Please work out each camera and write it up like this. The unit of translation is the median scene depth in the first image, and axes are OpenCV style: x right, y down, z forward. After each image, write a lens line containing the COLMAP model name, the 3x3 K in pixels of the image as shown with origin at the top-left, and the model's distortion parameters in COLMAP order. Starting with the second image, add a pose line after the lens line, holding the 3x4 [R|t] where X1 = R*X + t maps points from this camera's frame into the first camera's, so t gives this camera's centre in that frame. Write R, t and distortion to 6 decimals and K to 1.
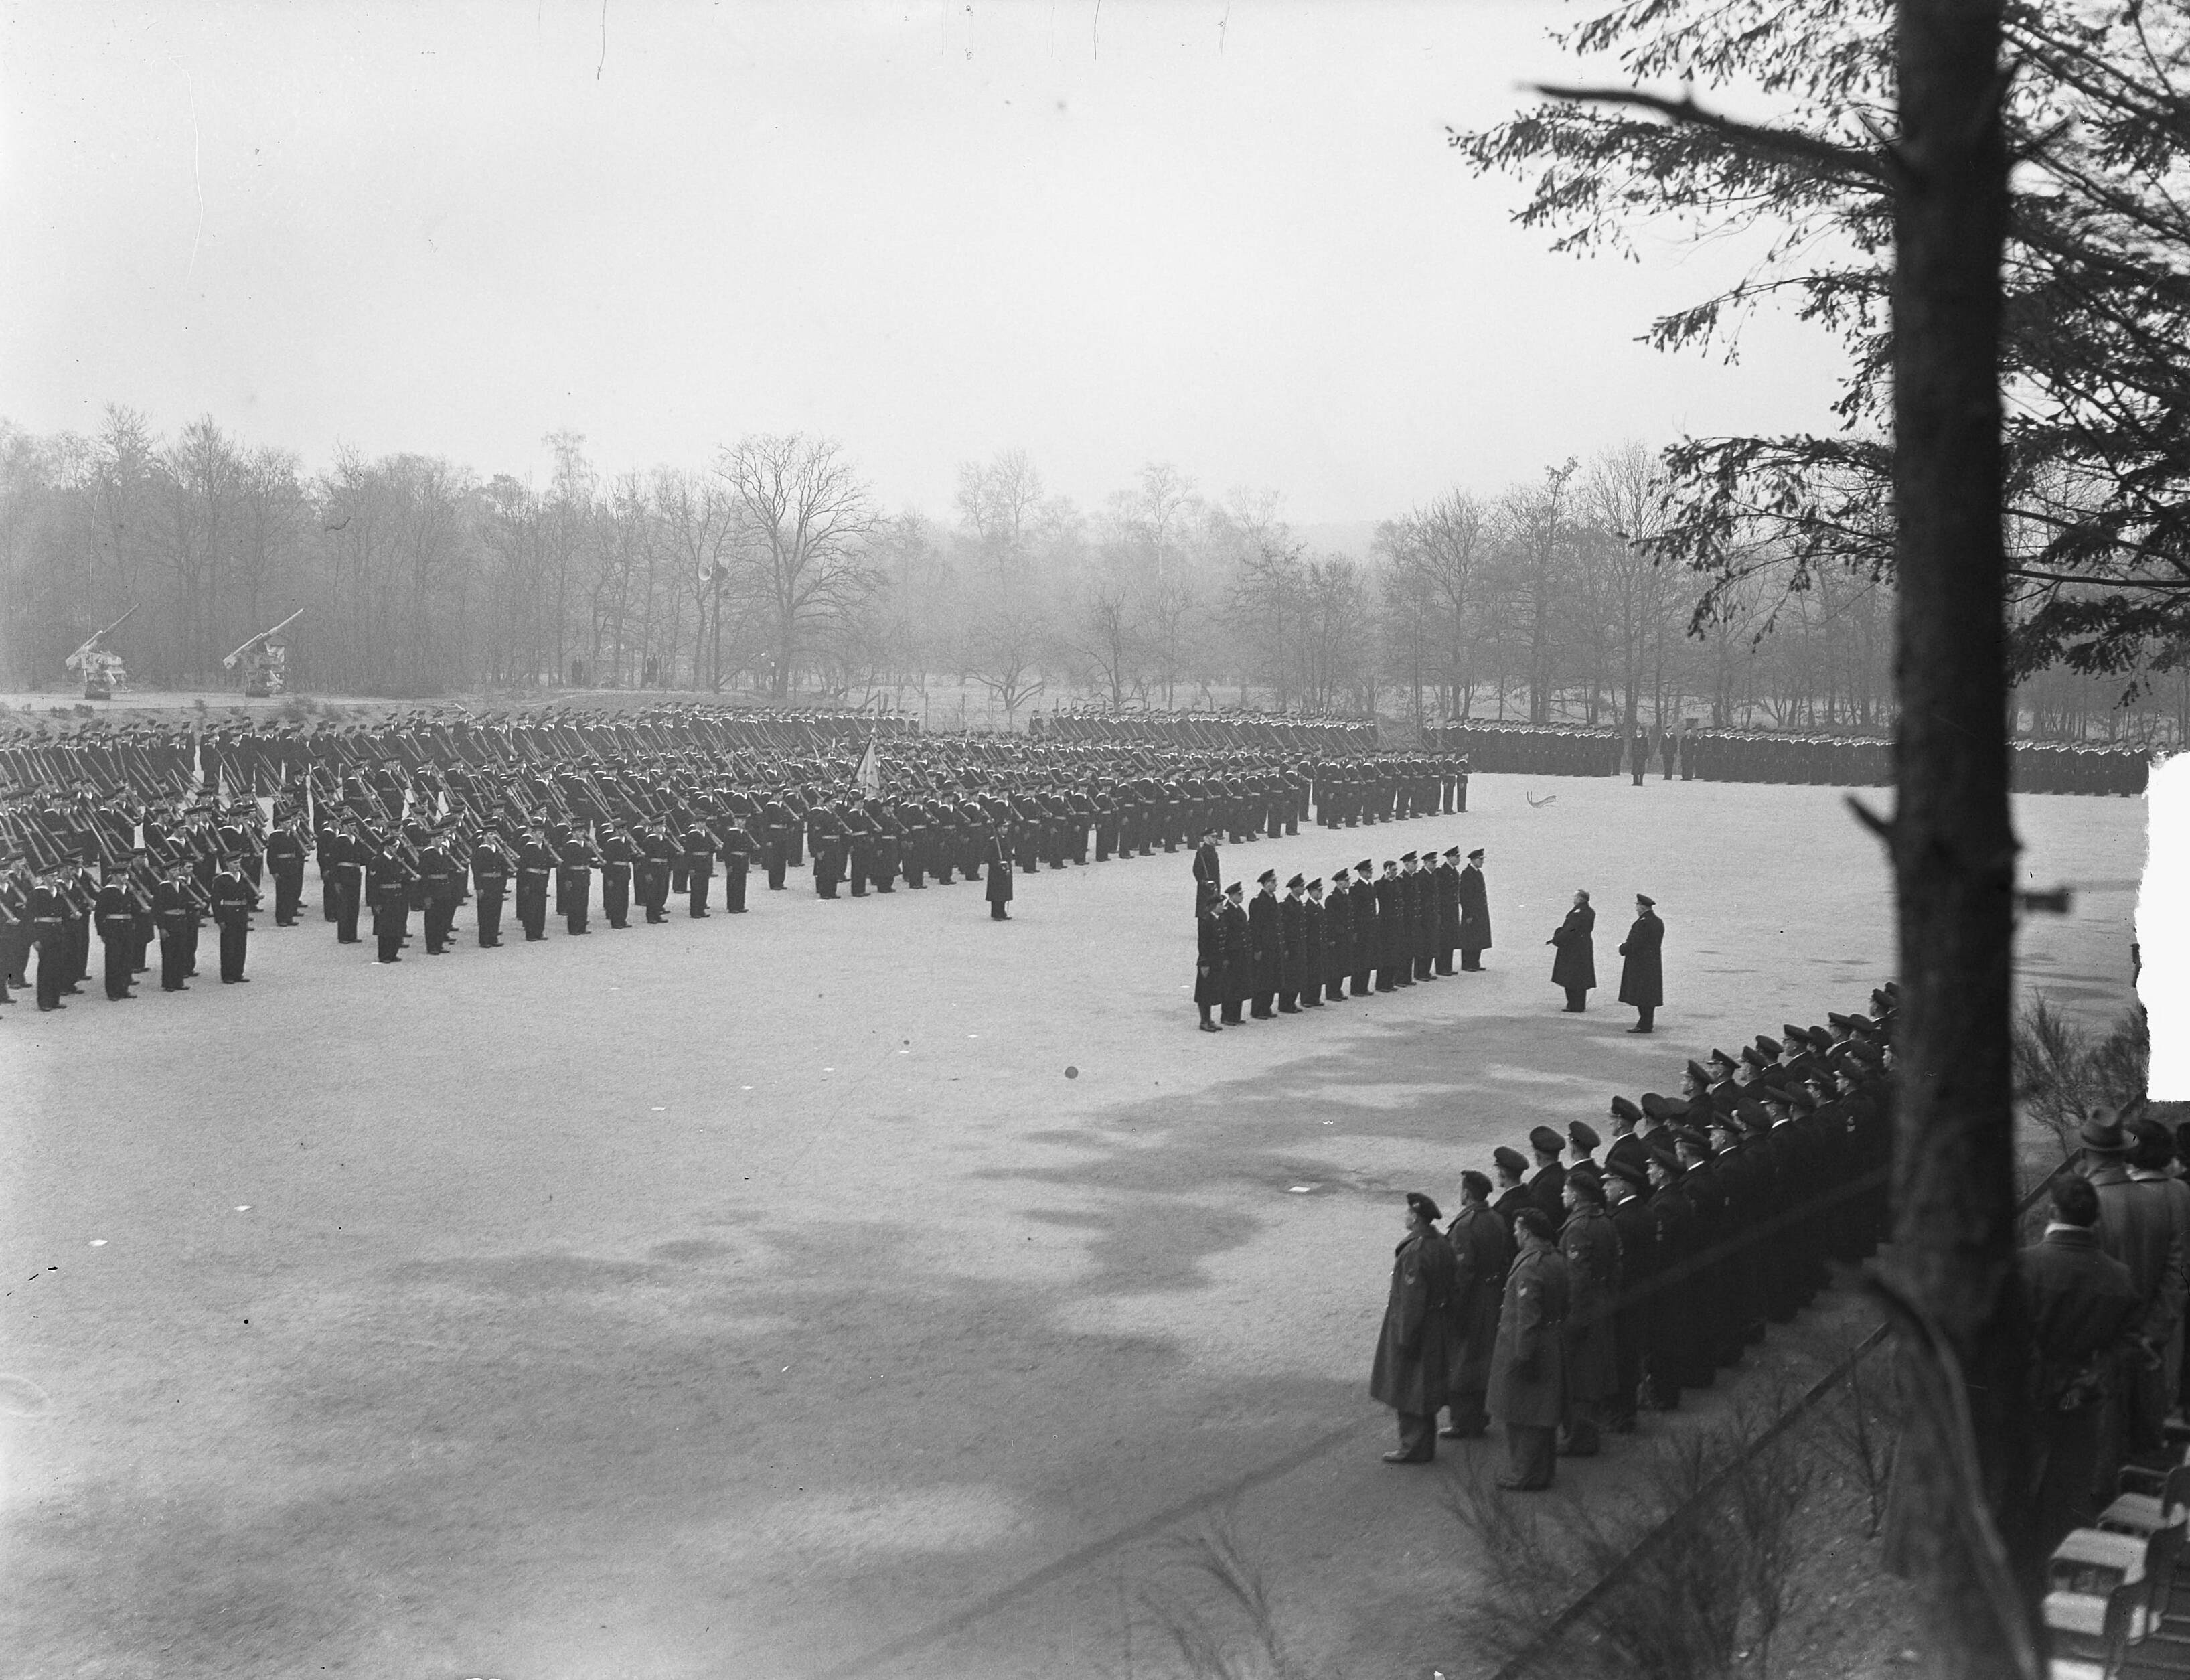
lens RADIAL K [[2853.6, 0, 1095.0], [0, 2853.6, 840.0], [0, 0, 1]] dist [-0.006973, 0.015698]
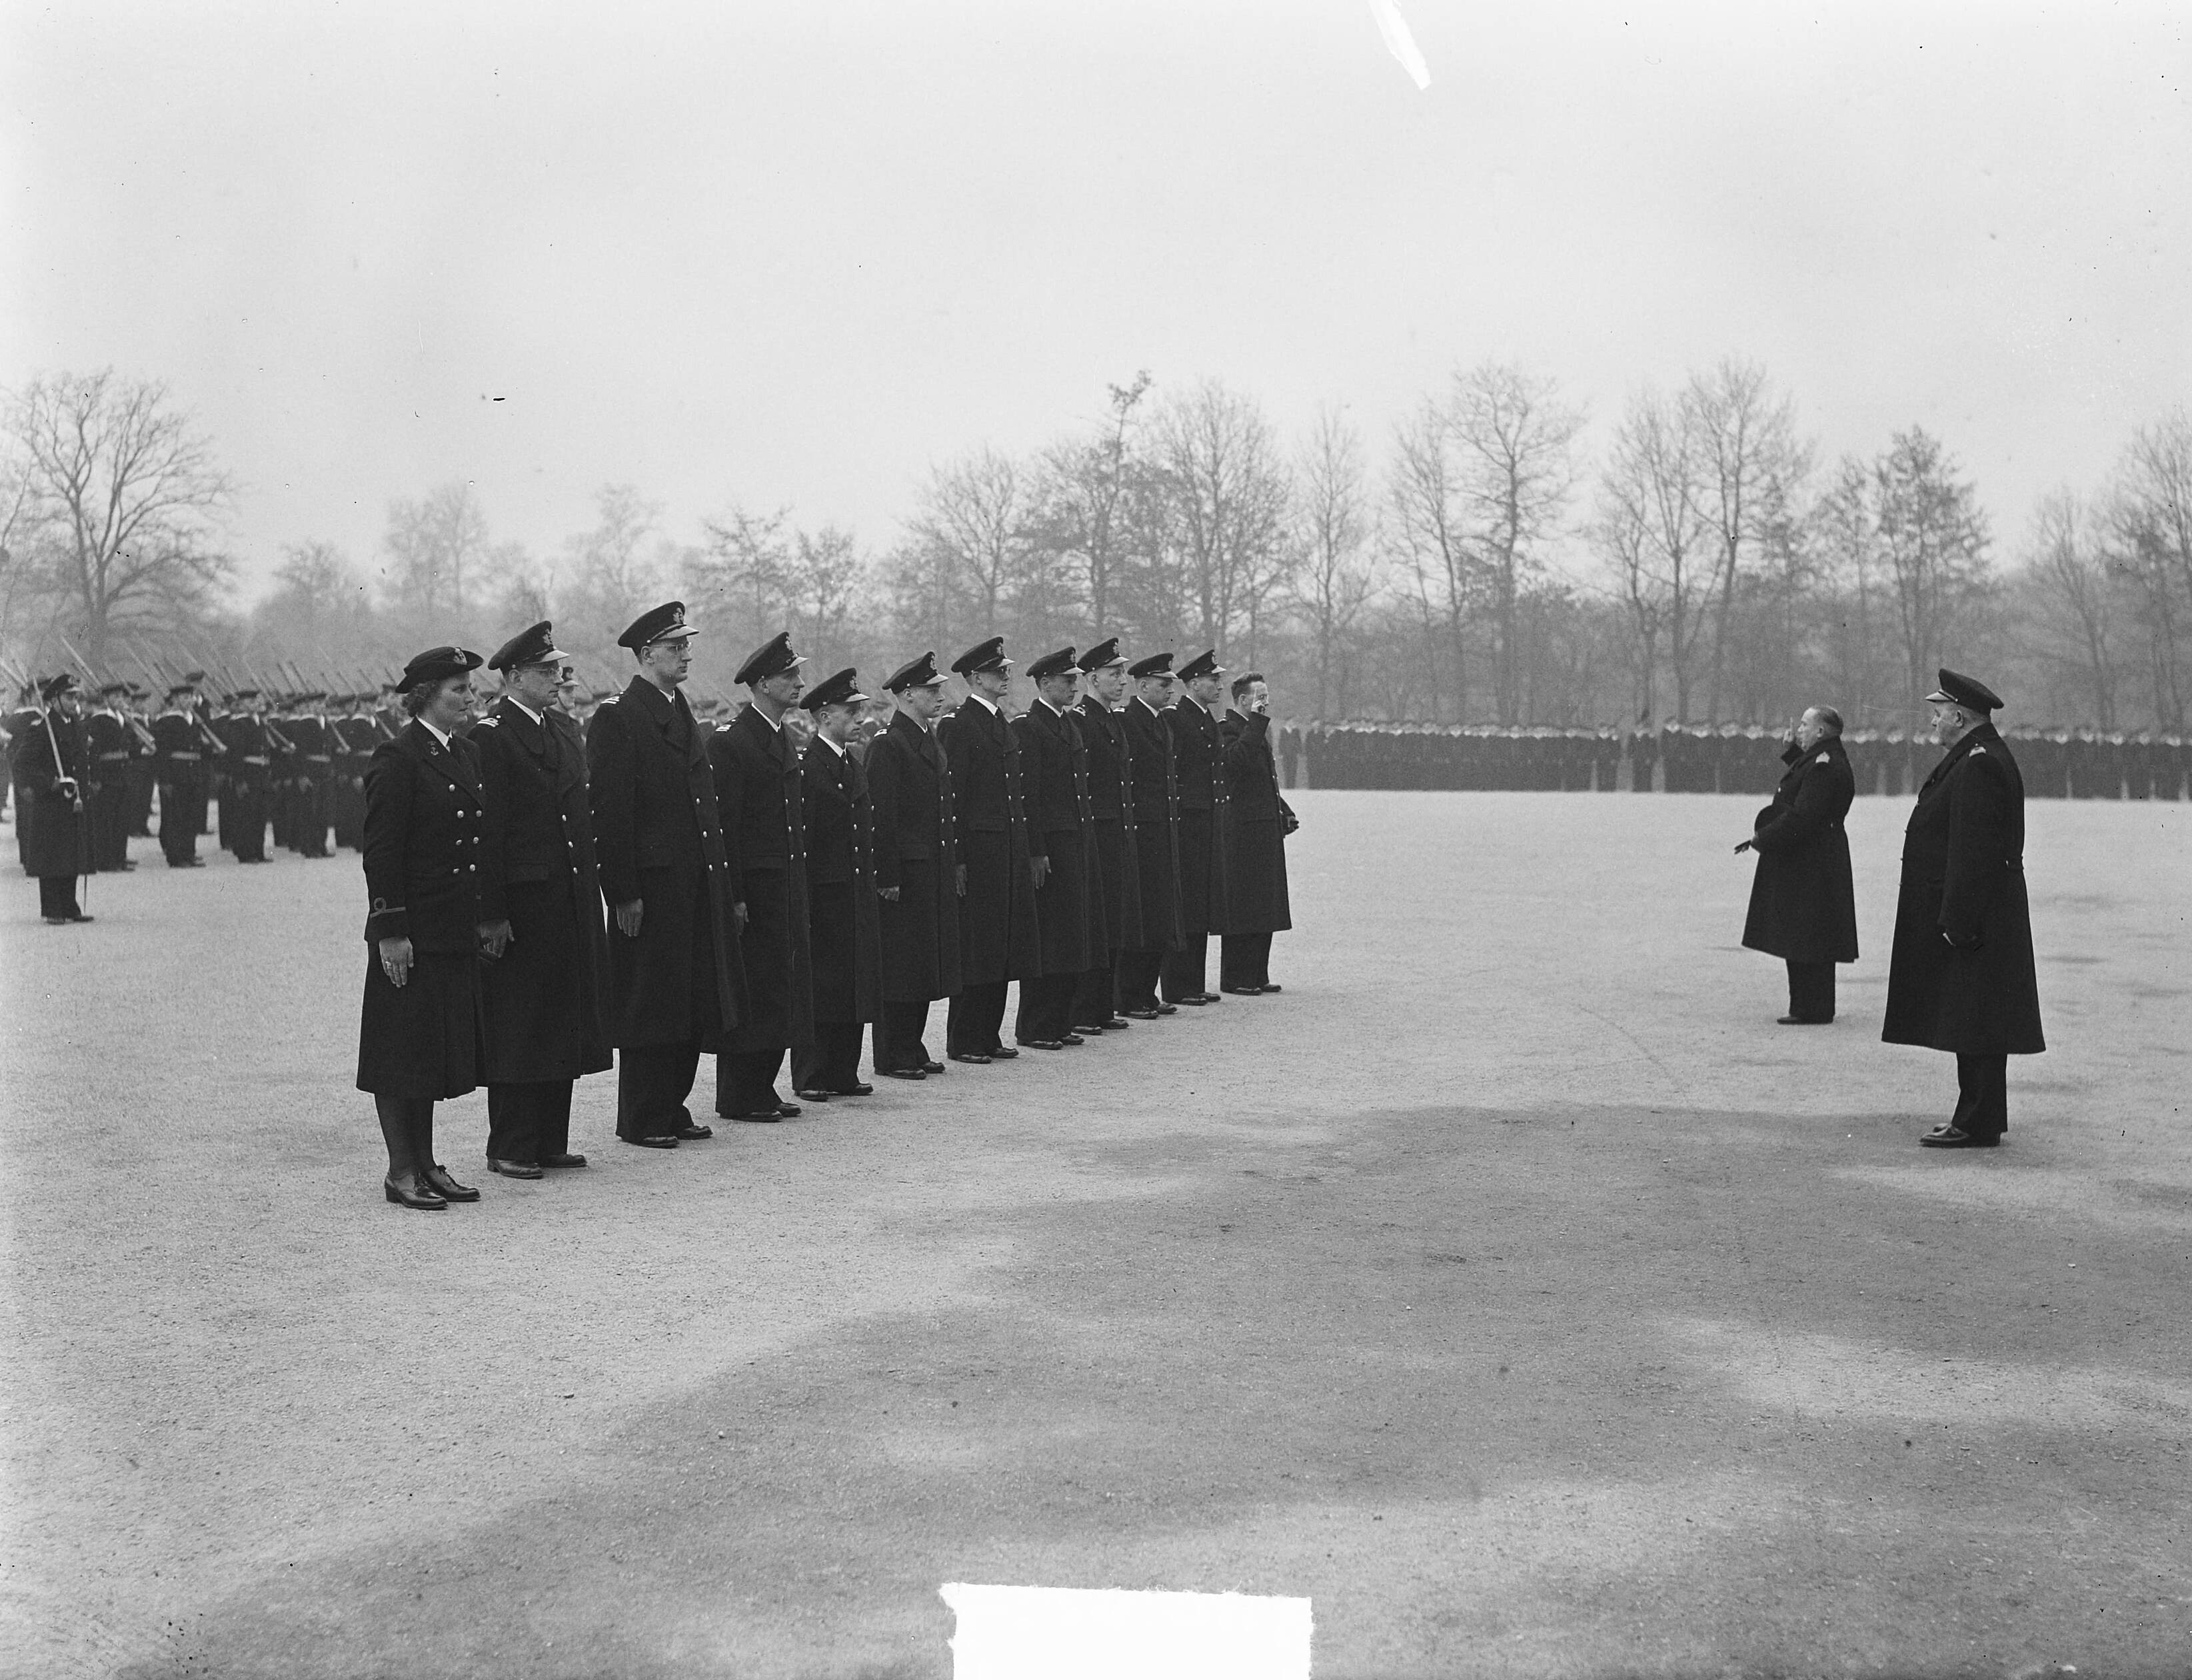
lens RADIAL K [[2855.9, 0, 1096.0], [0, 2855.9, 840.0], [0, 0, 1]] dist [-0.006973, 0.015698]
pose [[0.984060, -0.017910, 0.176931, 0.049120], [0.024679, 0.999042, -0.036132, 0.041510], [-0.176114, 0.039922, 0.983560, 0.676861]]
